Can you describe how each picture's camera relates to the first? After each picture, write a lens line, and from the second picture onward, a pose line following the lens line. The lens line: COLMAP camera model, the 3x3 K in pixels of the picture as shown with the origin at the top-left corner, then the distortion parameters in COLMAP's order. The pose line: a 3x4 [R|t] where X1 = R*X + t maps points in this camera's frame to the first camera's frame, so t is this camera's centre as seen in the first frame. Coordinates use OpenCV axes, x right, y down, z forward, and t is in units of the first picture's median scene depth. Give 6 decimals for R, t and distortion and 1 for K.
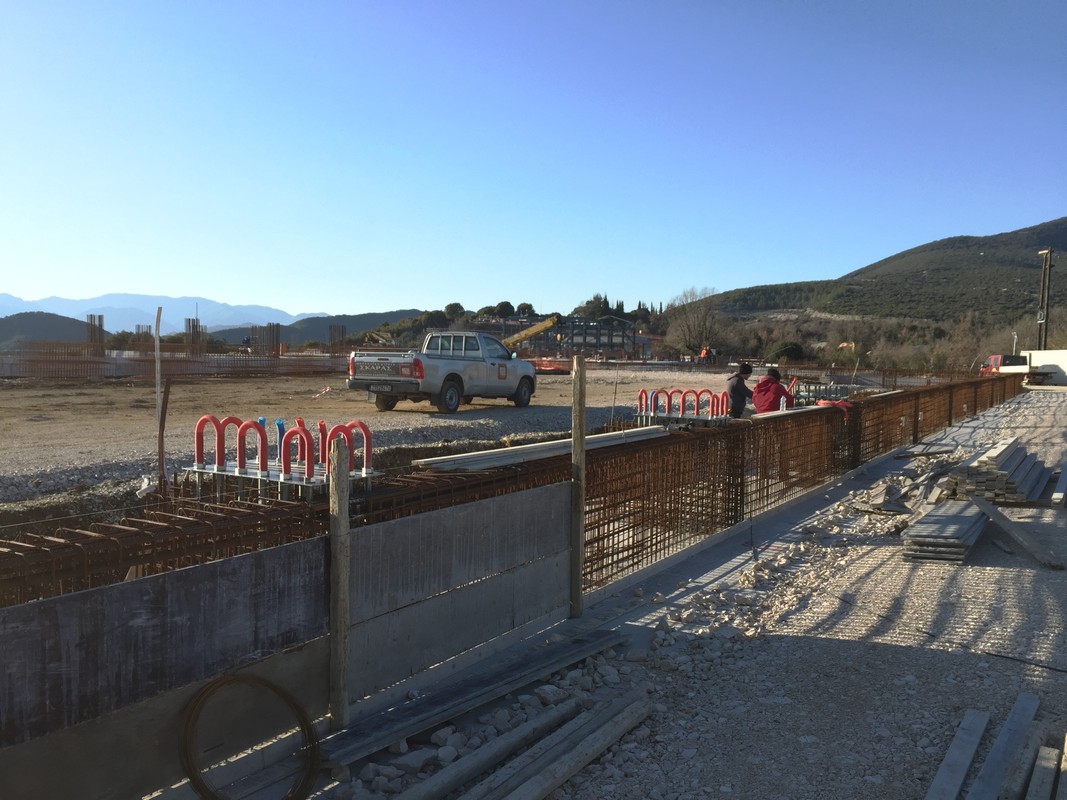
lens RADIAL K [[899.9, 0, 533.5], [0, 899.9, 400.0], [0, 0, 1]] dist [0.081504, -0.109969]
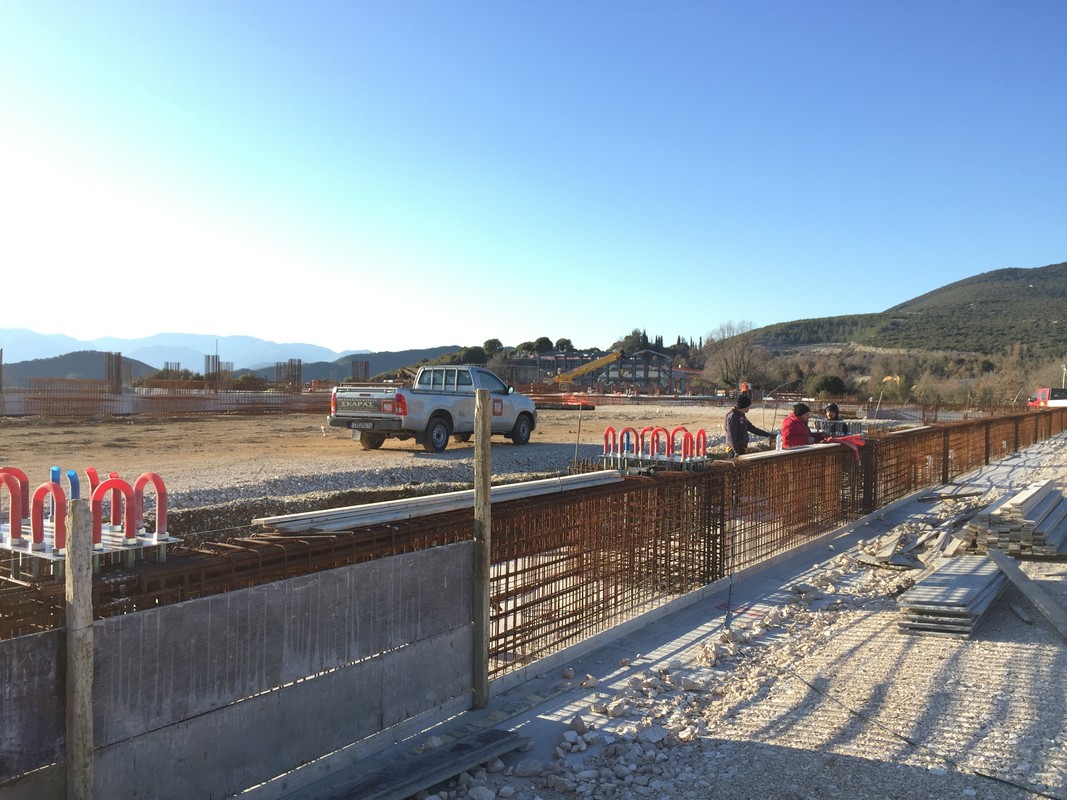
lens RADIAL K [[899.9, 0, 533.5], [0, 899.9, 400.0], [0, 0, 1]] dist [0.081504, -0.109969]
pose [[0.999020, -0.004045, -0.044068, 0.088535], [0.002317, 0.999228, -0.039208, -0.004114], [0.044193, 0.039067, 0.998259, 0.113942]]
